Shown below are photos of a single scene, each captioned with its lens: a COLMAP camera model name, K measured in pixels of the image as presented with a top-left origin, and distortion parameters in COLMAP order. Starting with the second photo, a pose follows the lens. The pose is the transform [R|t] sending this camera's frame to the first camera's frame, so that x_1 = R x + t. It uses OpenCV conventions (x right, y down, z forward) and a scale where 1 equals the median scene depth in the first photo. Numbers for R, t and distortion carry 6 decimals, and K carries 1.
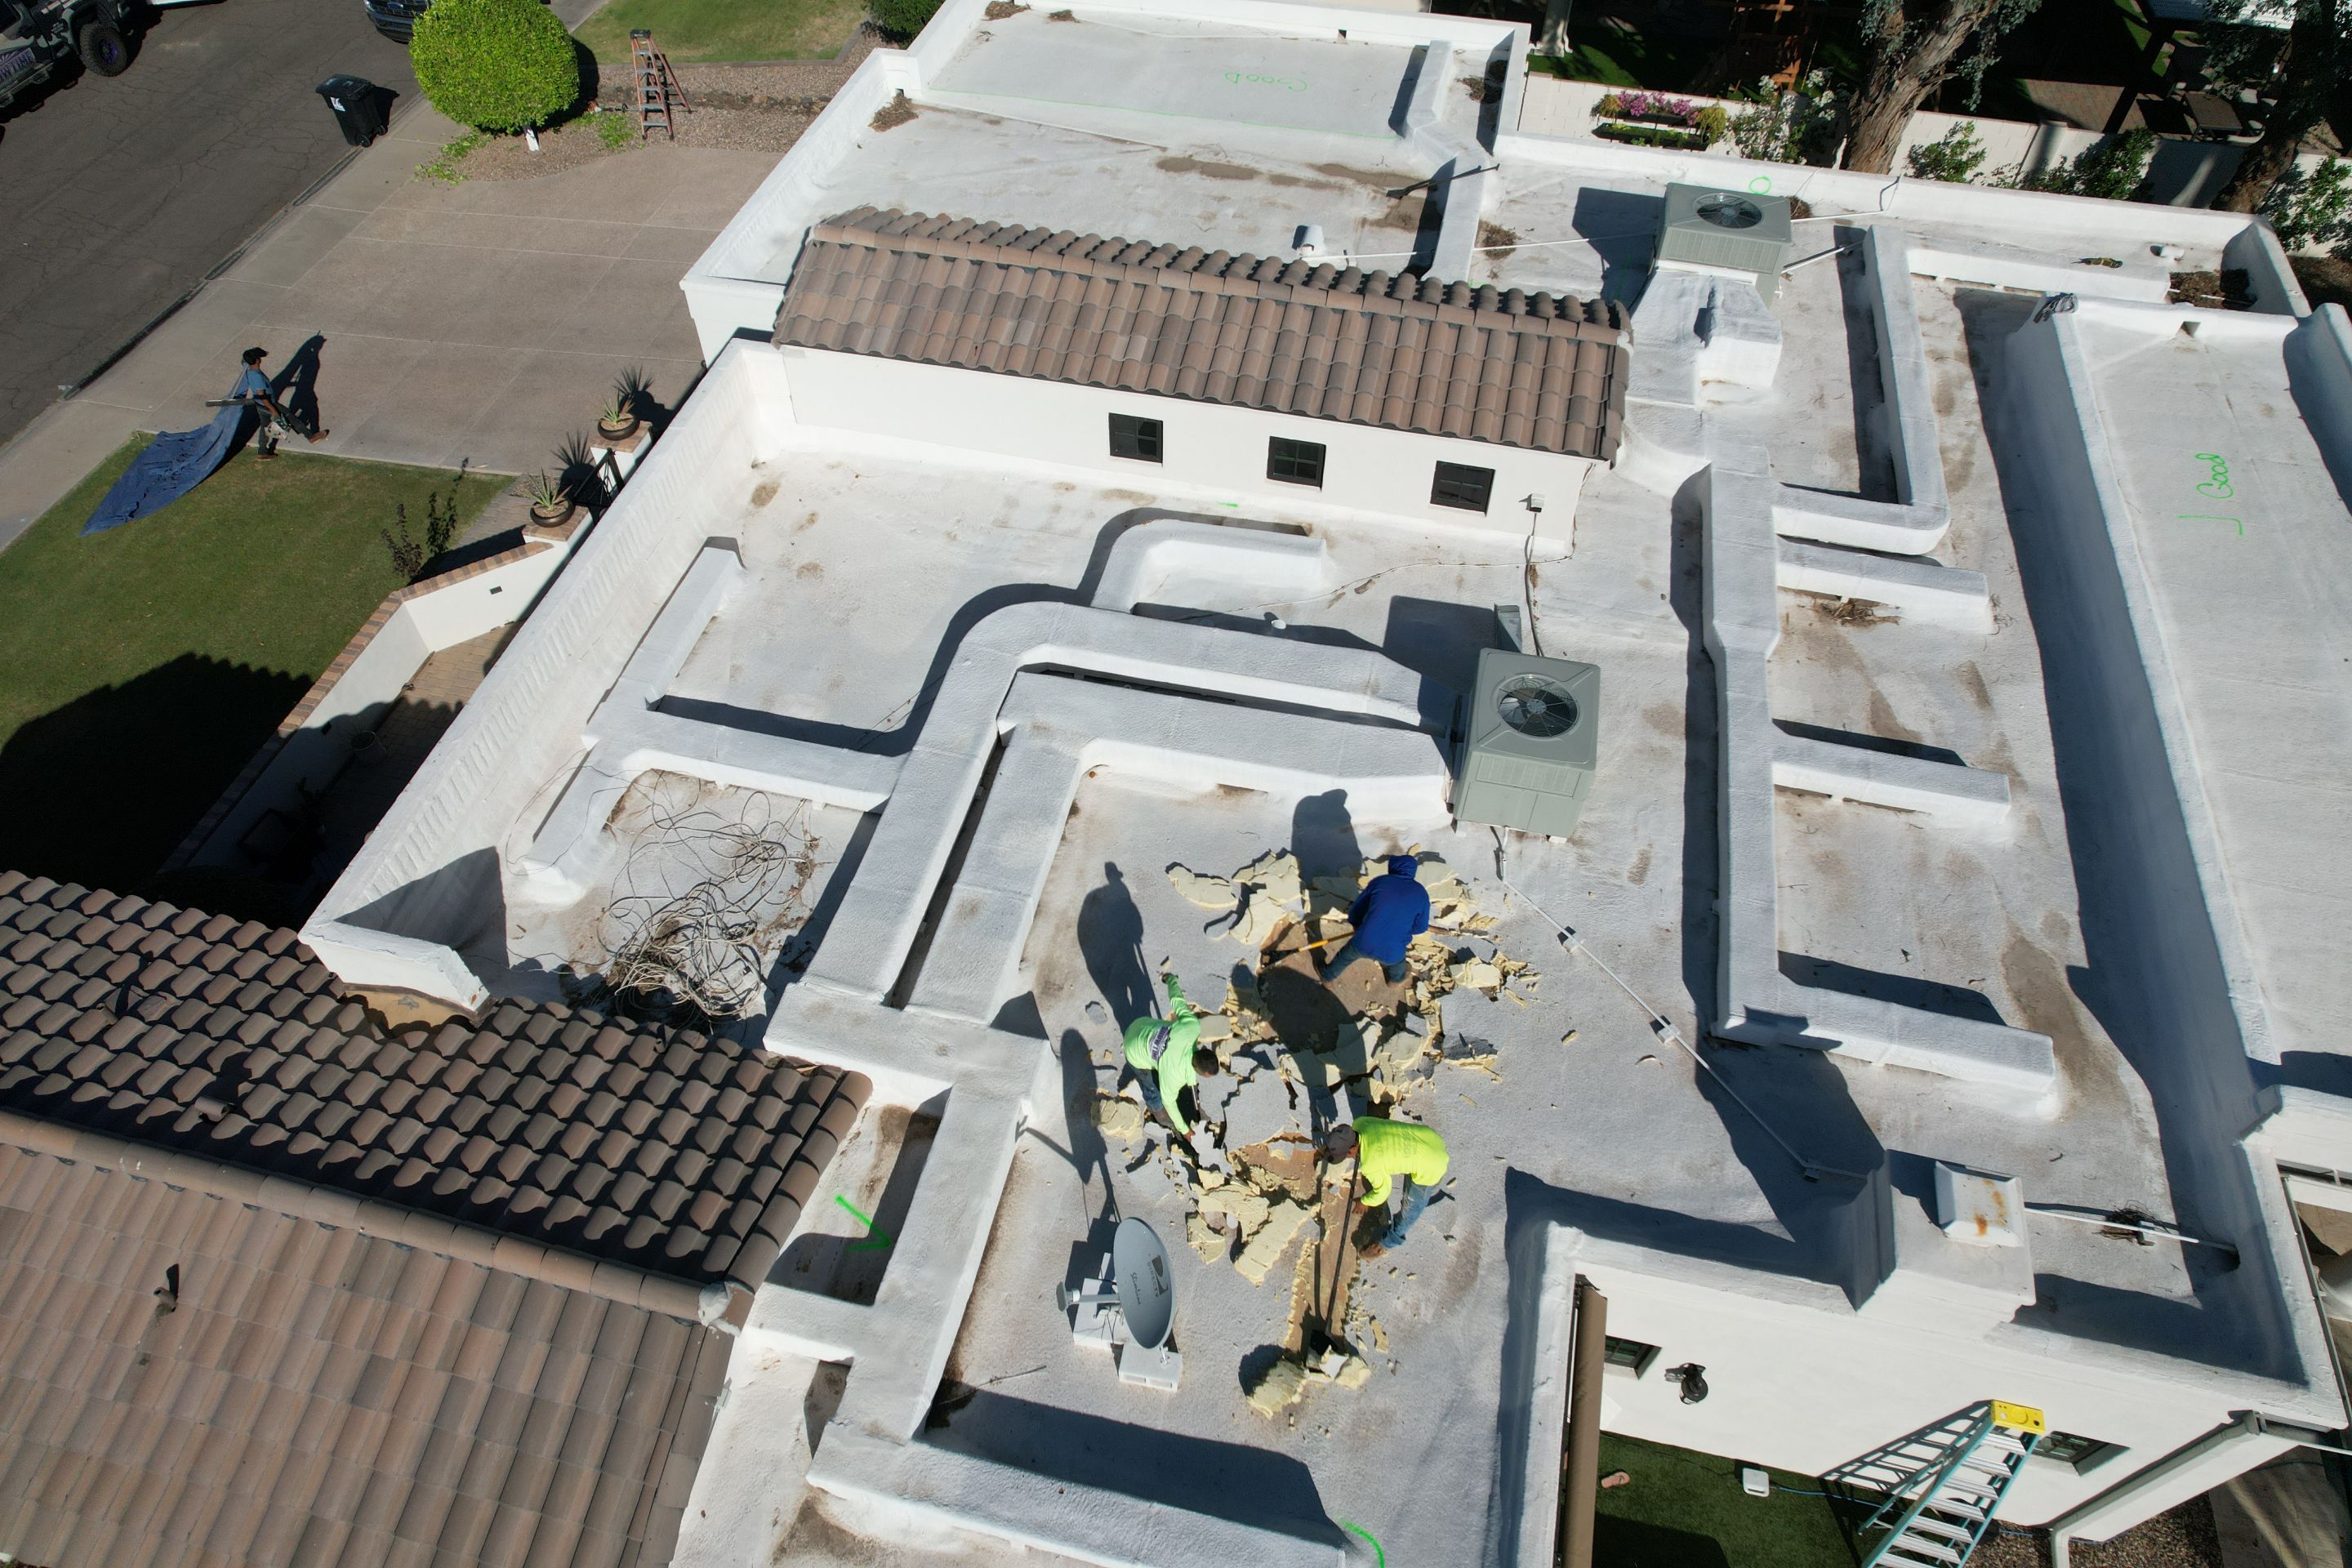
lens RADIAL K [[1503.1, 0, 1170.9], [0, 1503.1, 796.3], [0, 0, 1]] dist [-0.077710, 0.068815]
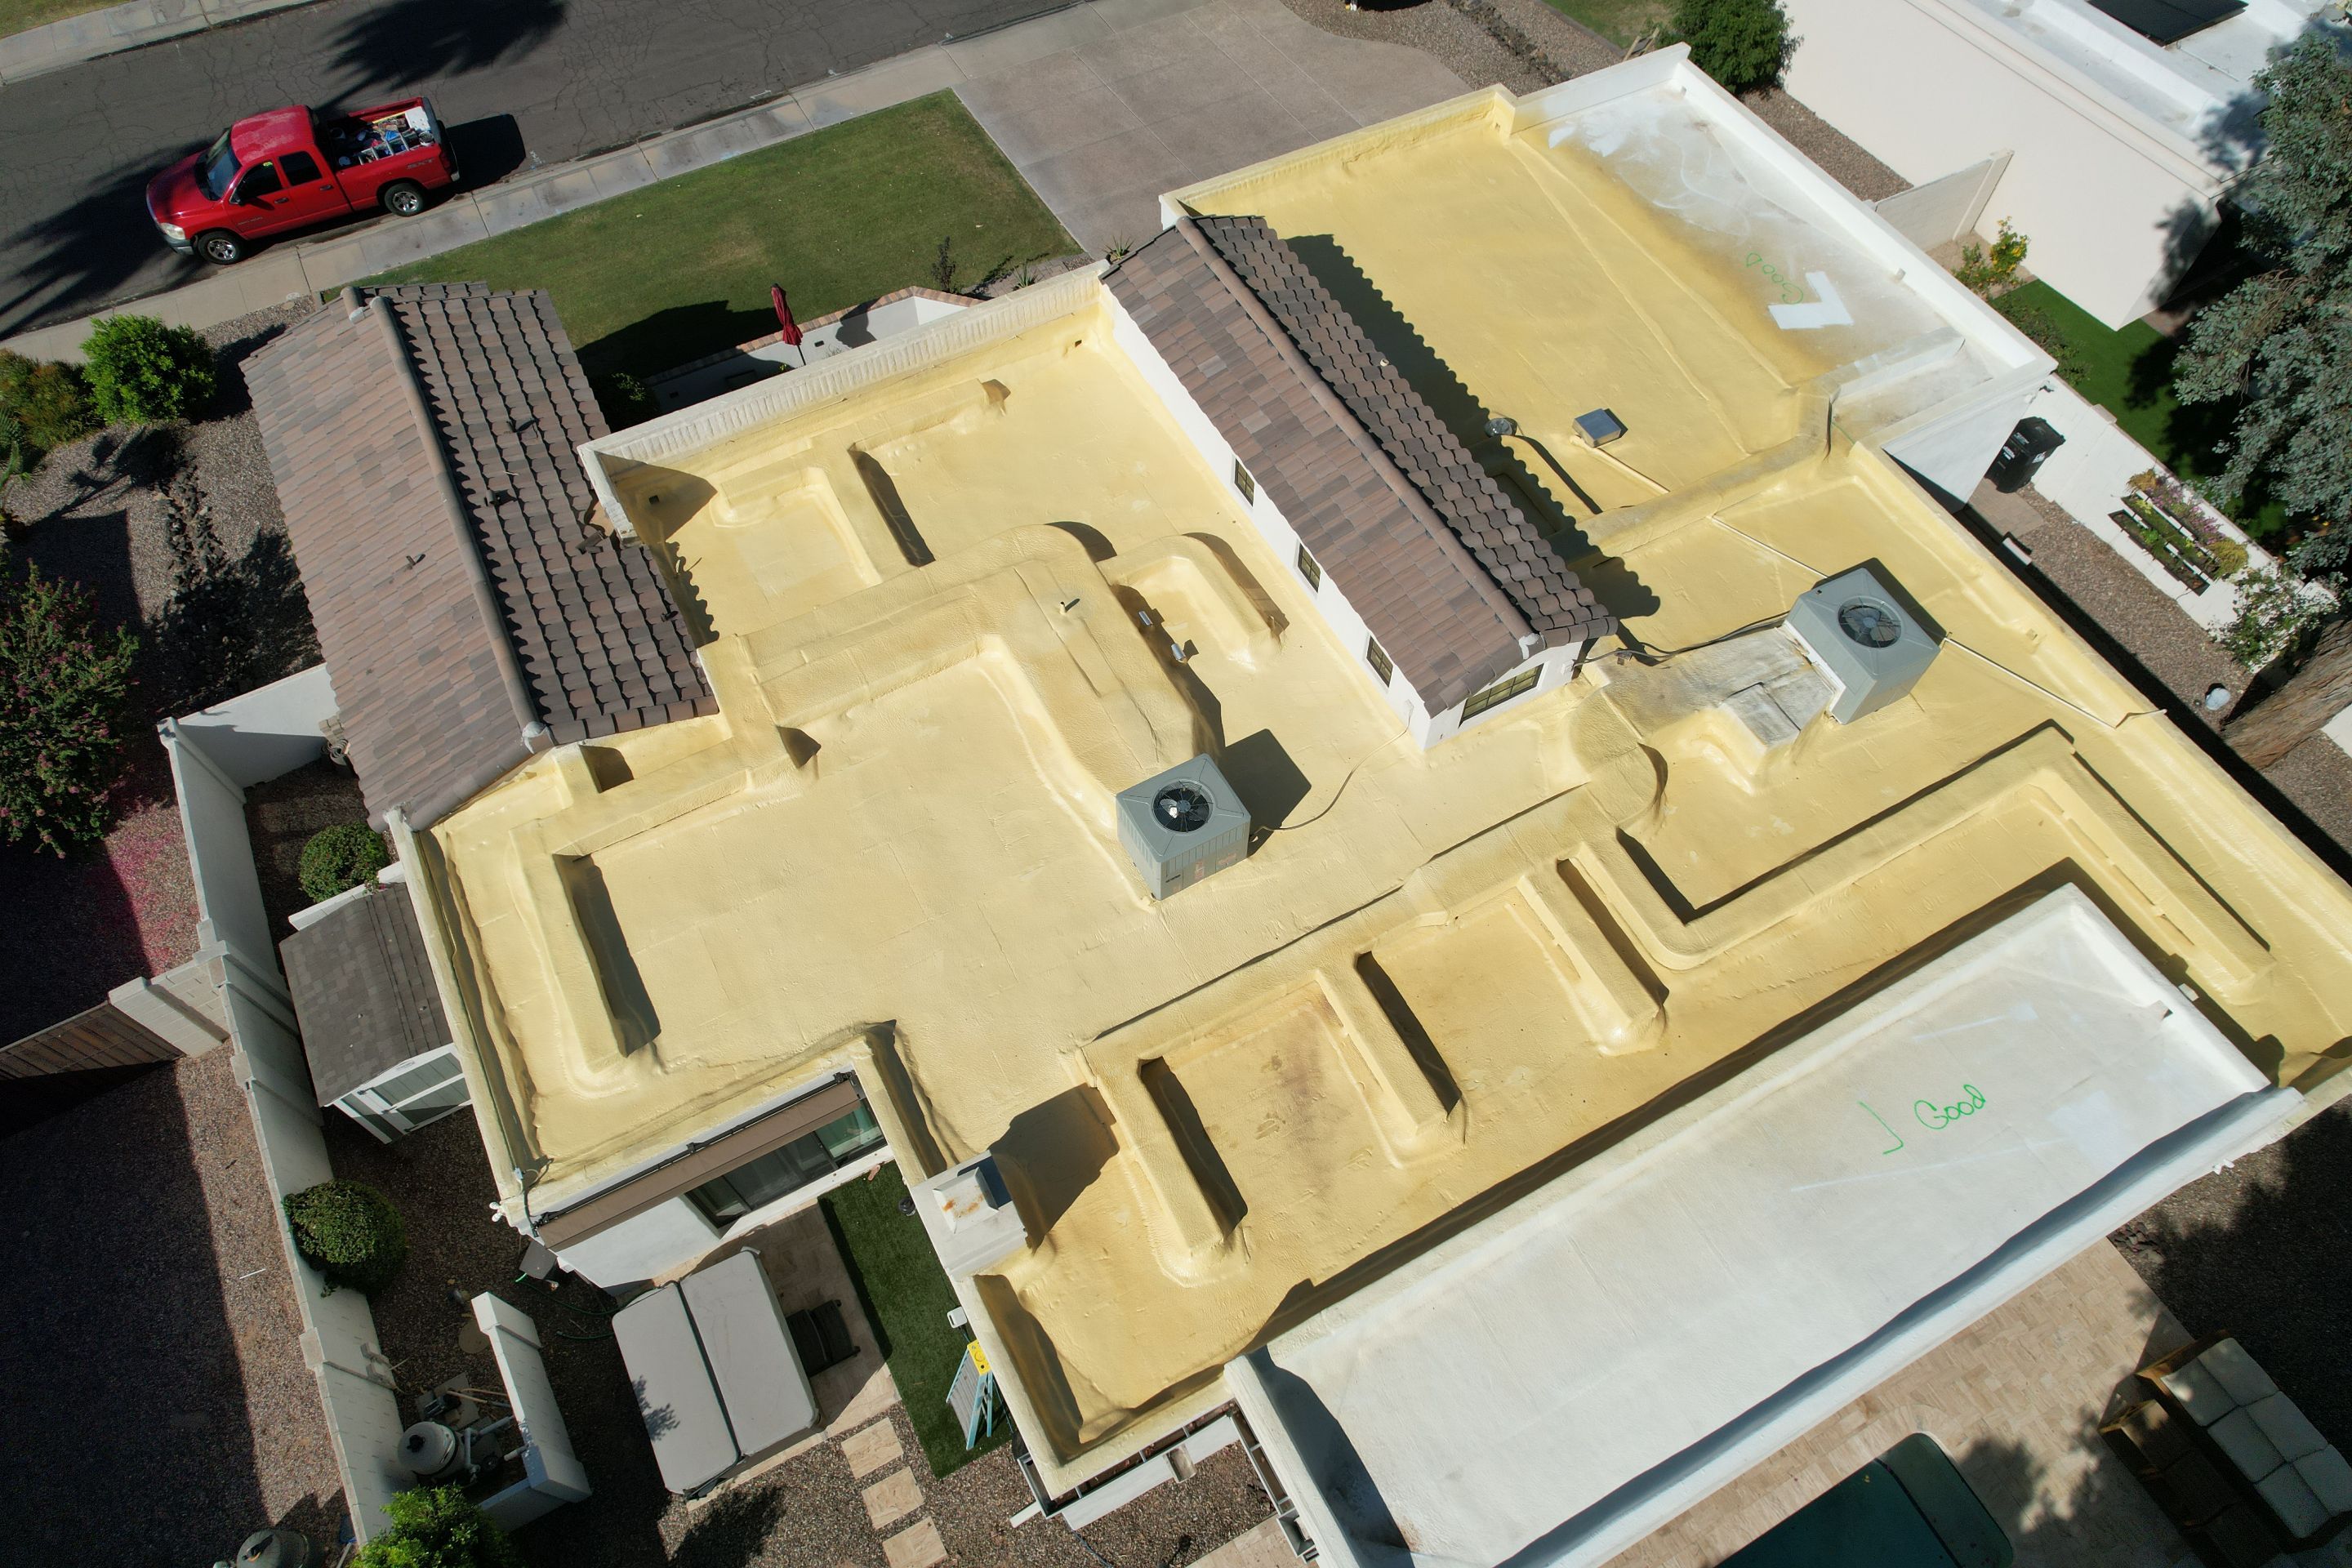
lens RADIAL K [[1503.1, 0, 1169.9], [0, 1503.1, 802.8], [0, 0, 1]] dist [-0.077710, 0.068815]
pose [[0.658423, 0.640564, -0.395168, 0.651119], [-0.576392, 0.766770, 0.282553, -0.371437], [0.483996, 0.041733, 0.874074, -0.158645]]
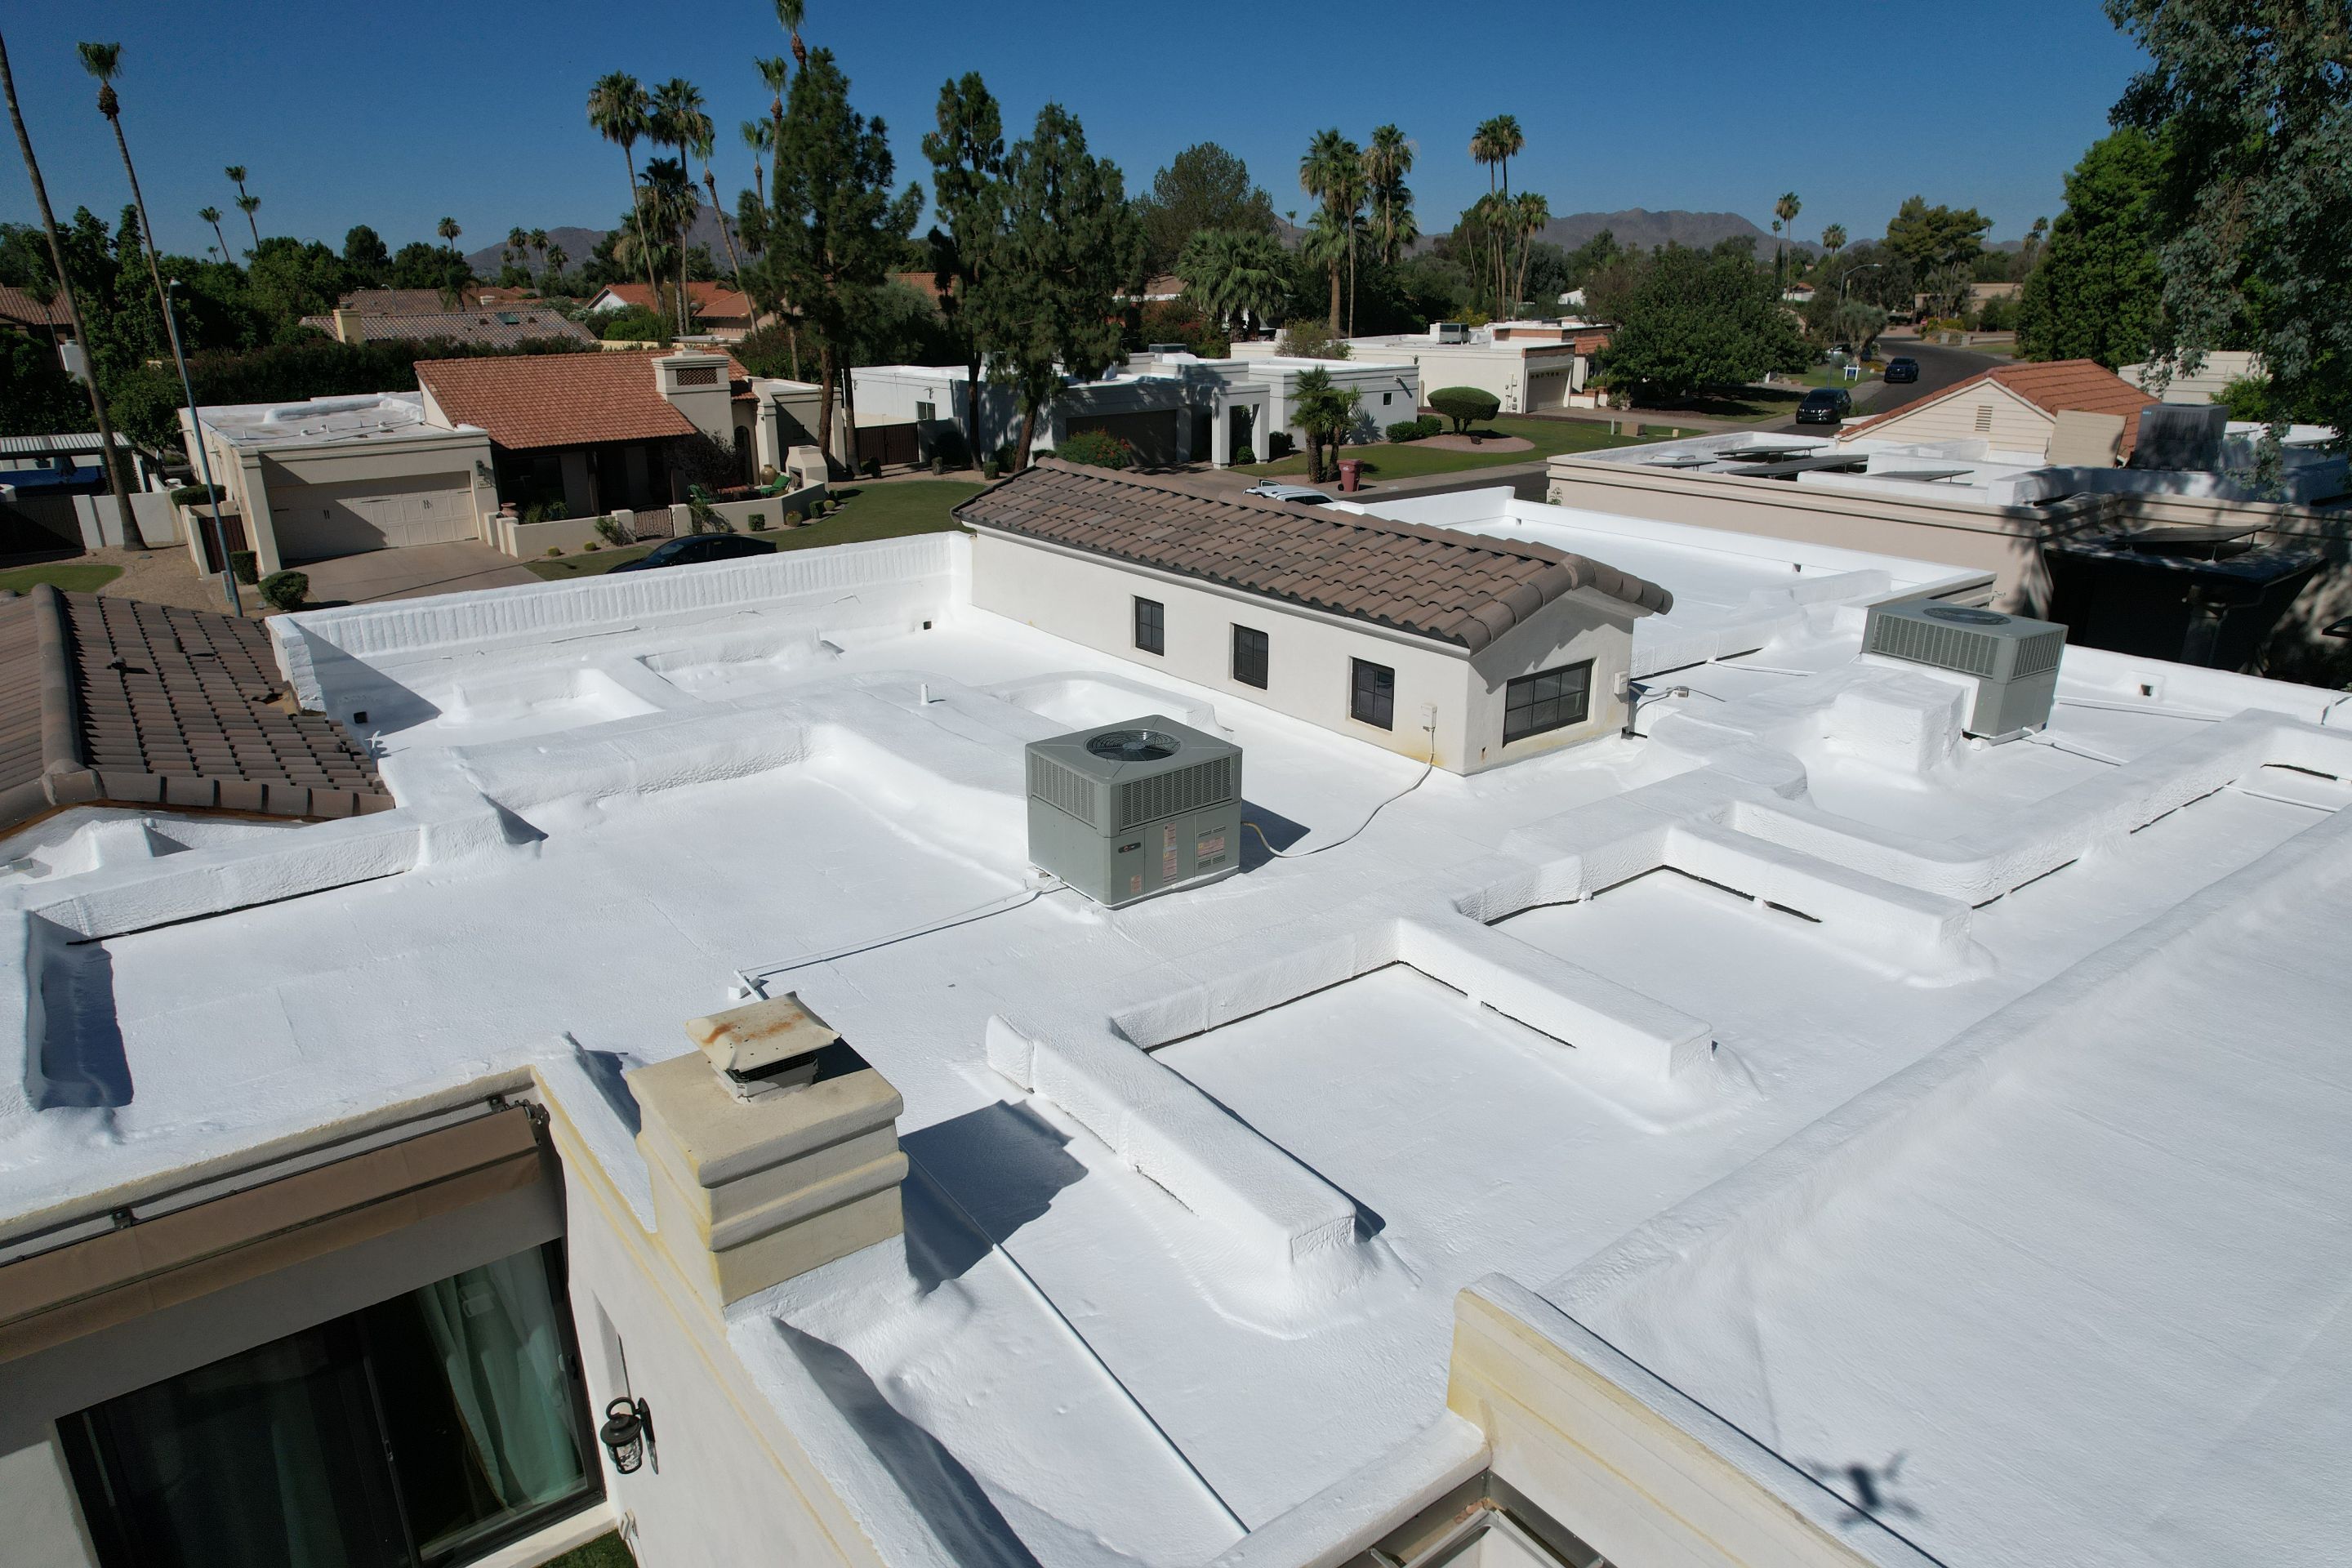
lens RADIAL K [[1503.1, 0, 1169.8], [0, 1503.1, 803.9], [0, 0, 1]] dist [-0.077710, 0.068815]
pose [[0.764350, 0.208367, -0.610207, 0.668214], [-0.490193, 0.802581, -0.339963, 0.209852], [0.418903, 0.558970, 0.715593, 0.353939]]
